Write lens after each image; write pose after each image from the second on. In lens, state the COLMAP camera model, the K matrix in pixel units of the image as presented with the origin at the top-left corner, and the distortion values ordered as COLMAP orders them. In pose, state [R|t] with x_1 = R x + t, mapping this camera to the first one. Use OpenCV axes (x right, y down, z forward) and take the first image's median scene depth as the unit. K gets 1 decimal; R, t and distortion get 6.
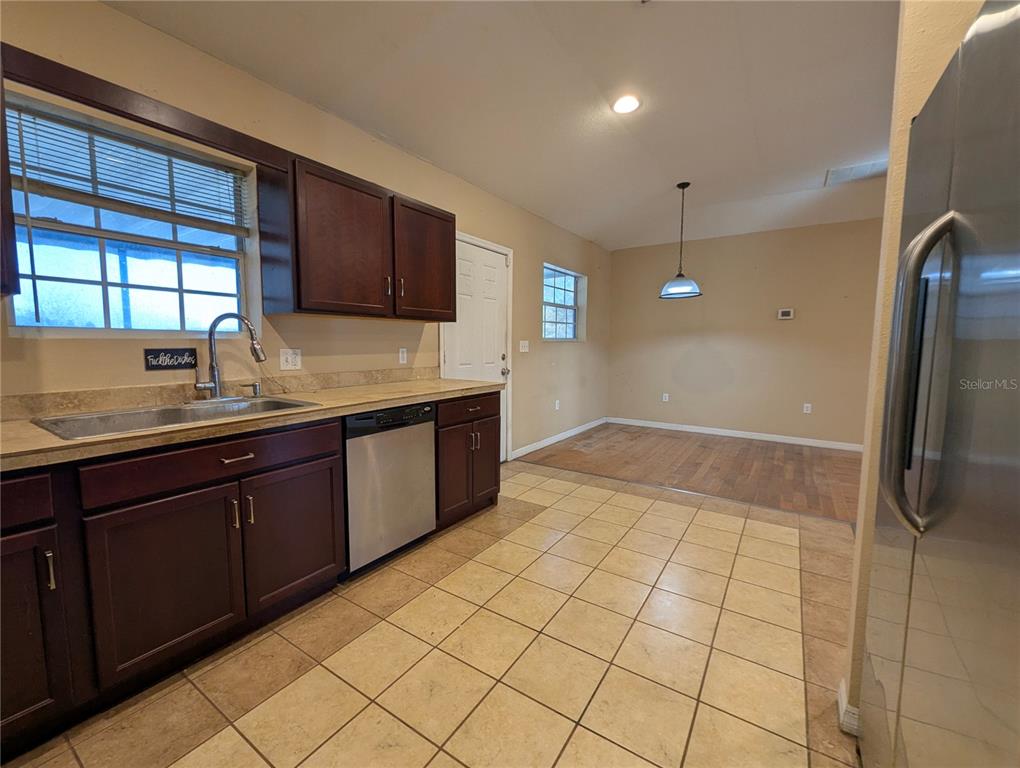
lens RADIAL K [[425.1, 0, 506.5], [0, 425.1, 382.0], [0, 0, 1]] dist [-0.003035, -0.000233]
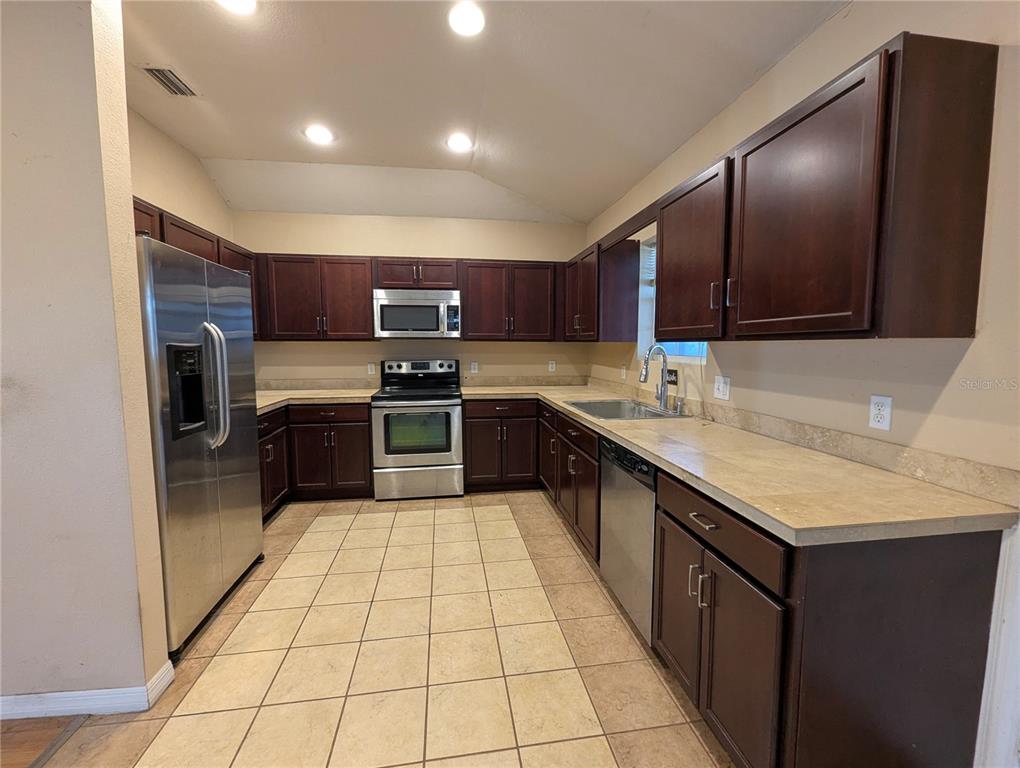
lens RADIAL K [[425.1, 0, 506.5], [0, 425.1, 382.0], [0, 0, 1]] dist [-0.003035, -0.000233]
pose [[-0.743253, 0.056153, -0.666650, 0.403406], [-0.062224, 0.986350, 0.152456, -0.154173], [0.666111, 0.154795, -0.729613, 1.173251]]
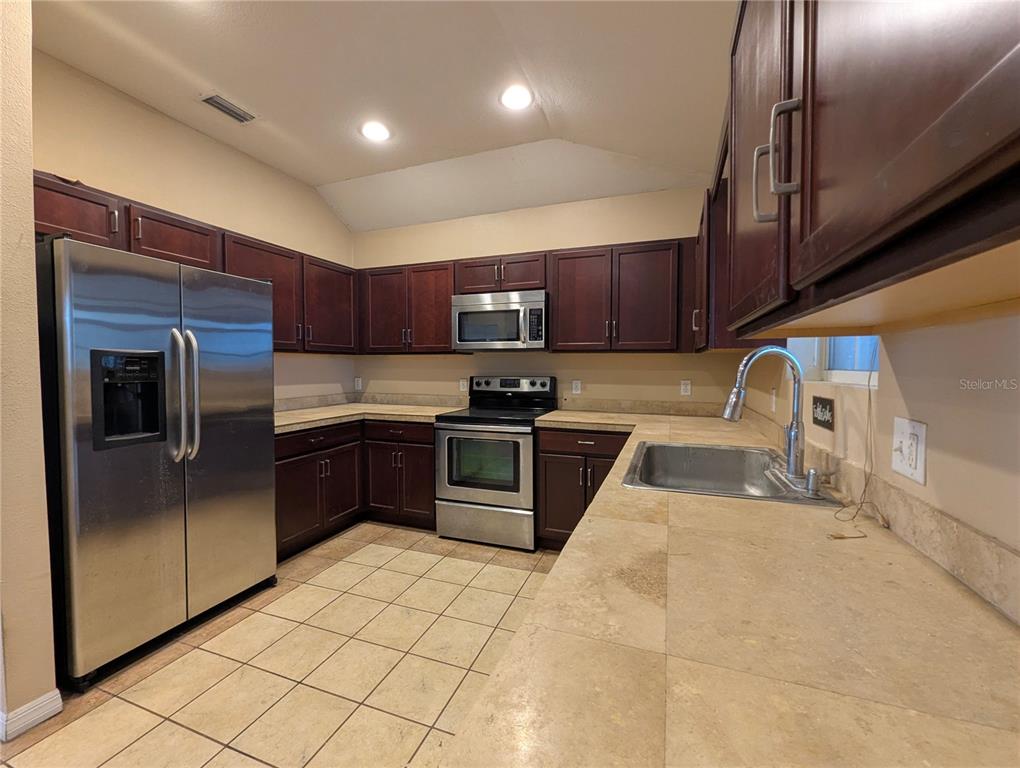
lens RADIAL K [[425.1, 0, 506.5], [0, 425.1, 382.0], [0, 0, 1]] dist [-0.003035, -0.000233]
pose [[-0.974553, 0.004603, -0.224111, -0.075429], [-0.024663, 0.991518, 0.127609, -0.127783], [0.222798, 0.129889, -0.966173, 1.090886]]
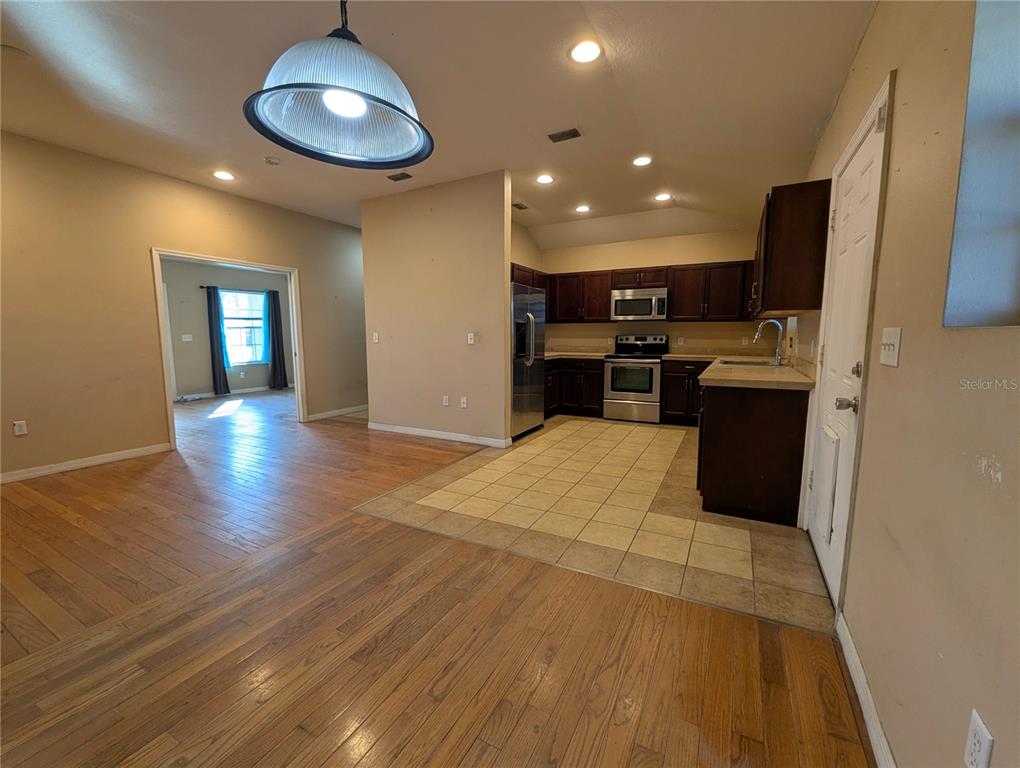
lens RADIAL K [[425.1, 0, 506.5], [0, 425.1, 382.0], [0, 0, 1]] dist [-0.003035, -0.000233]
pose [[-0.995396, 0.007685, -0.095539, 0.552824], [-0.011950, 0.979052, 0.203260, -0.188641], [0.095100, 0.203466, -0.974452, 2.038677]]
